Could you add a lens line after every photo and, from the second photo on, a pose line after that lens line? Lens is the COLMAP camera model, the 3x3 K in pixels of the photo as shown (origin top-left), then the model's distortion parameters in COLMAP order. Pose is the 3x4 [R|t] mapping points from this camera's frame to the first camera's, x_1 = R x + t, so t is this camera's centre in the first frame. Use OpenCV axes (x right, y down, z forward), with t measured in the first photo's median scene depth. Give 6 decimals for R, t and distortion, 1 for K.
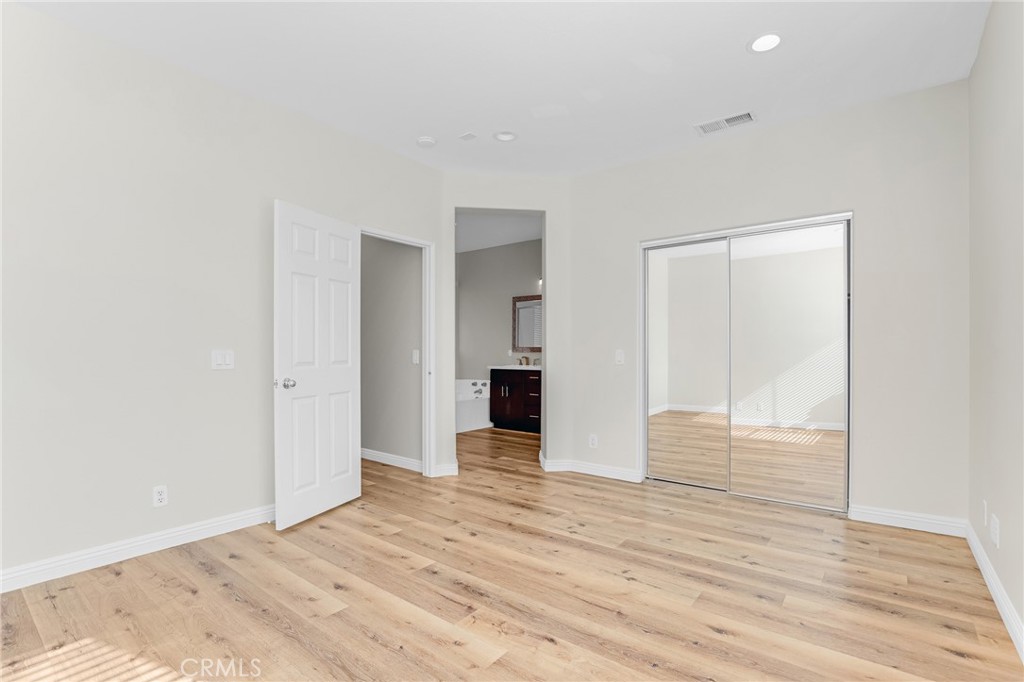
lens RADIAL K [[468.6, 0, 512.0], [0, 468.6, 341.0], [0, 0, 1]] dist [-0.017202, 0.000248]
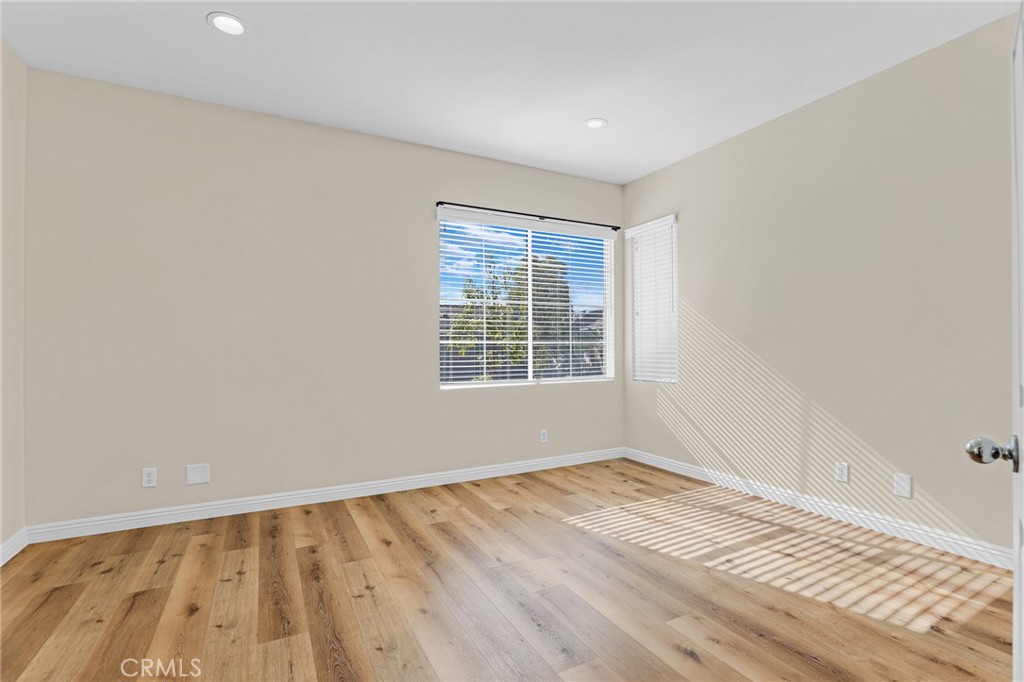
lens RADIAL K [[468.6, 0, 512.0], [0, 468.6, 341.0], [0, 0, 1]] dist [-0.017202, 0.000248]
pose [[-0.916538, 0.013143, 0.399732, -0.416922], [-0.002222, 0.999277, -0.037951, 0.043835], [-0.399942, -0.035672, -0.915846, 1.851245]]
